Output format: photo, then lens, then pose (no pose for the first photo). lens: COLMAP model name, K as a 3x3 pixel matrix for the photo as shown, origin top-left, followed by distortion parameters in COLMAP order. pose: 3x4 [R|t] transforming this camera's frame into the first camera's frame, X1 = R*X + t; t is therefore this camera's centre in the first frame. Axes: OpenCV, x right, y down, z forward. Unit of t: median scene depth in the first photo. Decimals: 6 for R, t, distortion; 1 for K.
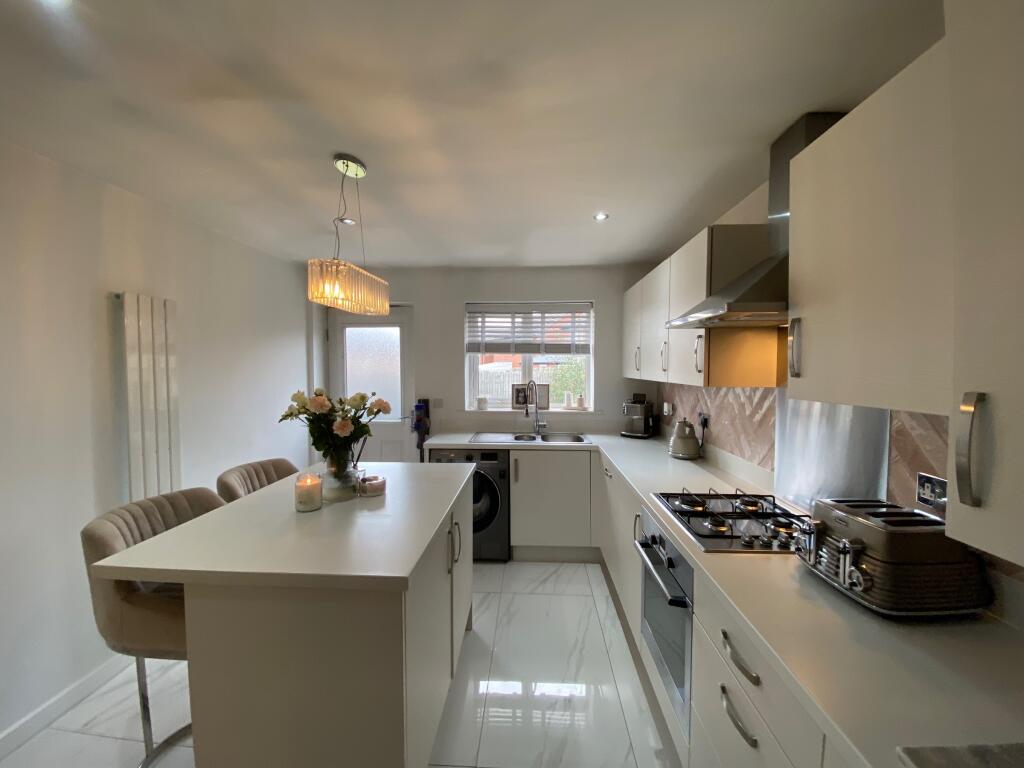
lens RADIAL K [[412.5, 0, 514.7], [0, 412.5, 381.6], [0, 0, 1]] dist [0.005840, -0.016987]
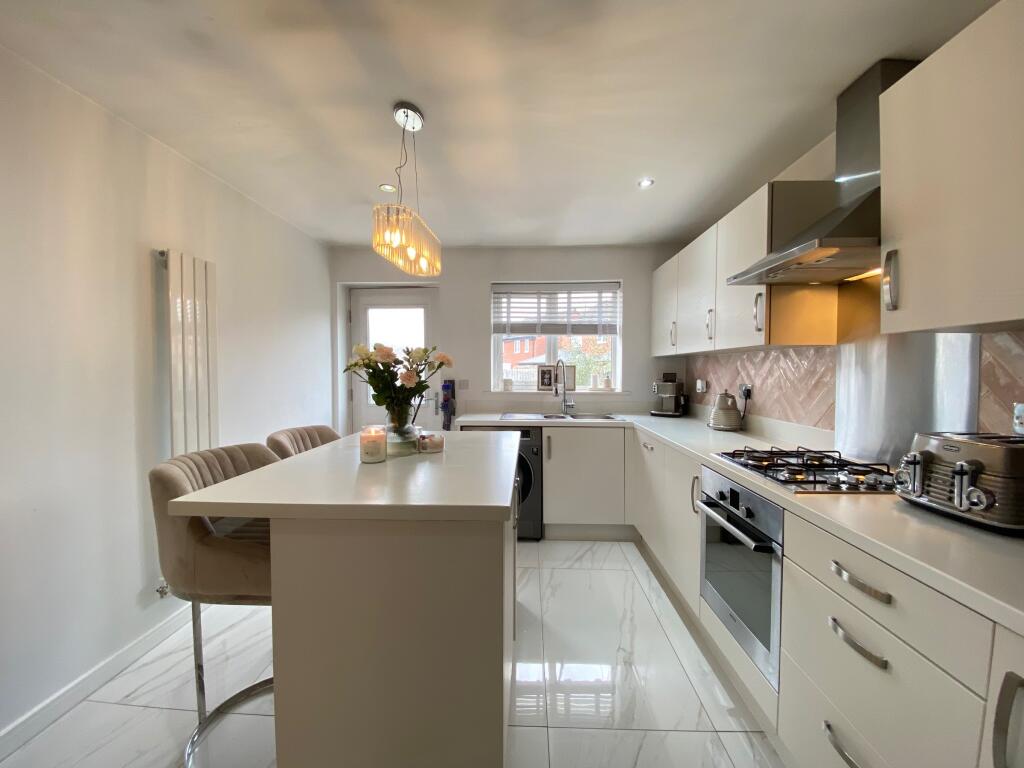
lens RADIAL K [[413.9, 0, 513.5], [0, 413.9, 383.3], [0, 0, 1]] dist [0.007393, -0.016091]
pose [[0.999961, 0.000458, 0.008766, -0.119133], [-0.000427, 0.999994, -0.003542, 0.085785], [-0.008768, 0.003539, 0.999955, 0.012428]]
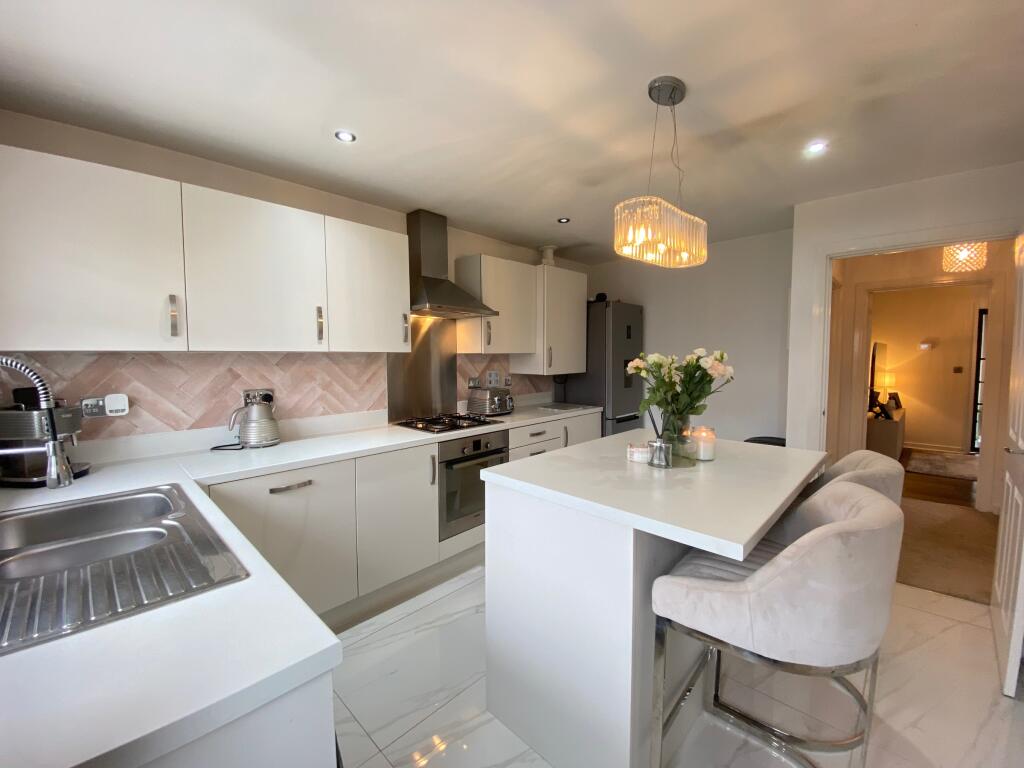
lens RADIAL K [[413.9, 0, 513.5], [0, 413.9, 383.3], [0, 0, 1]] dist [0.007393, -0.016091]
pose [[-0.749922, -0.033541, 0.660675, -0.571038], [0.034854, 0.995323, 0.090092, 0.005060], [-0.660607, 0.090590, -0.745246, 1.436425]]
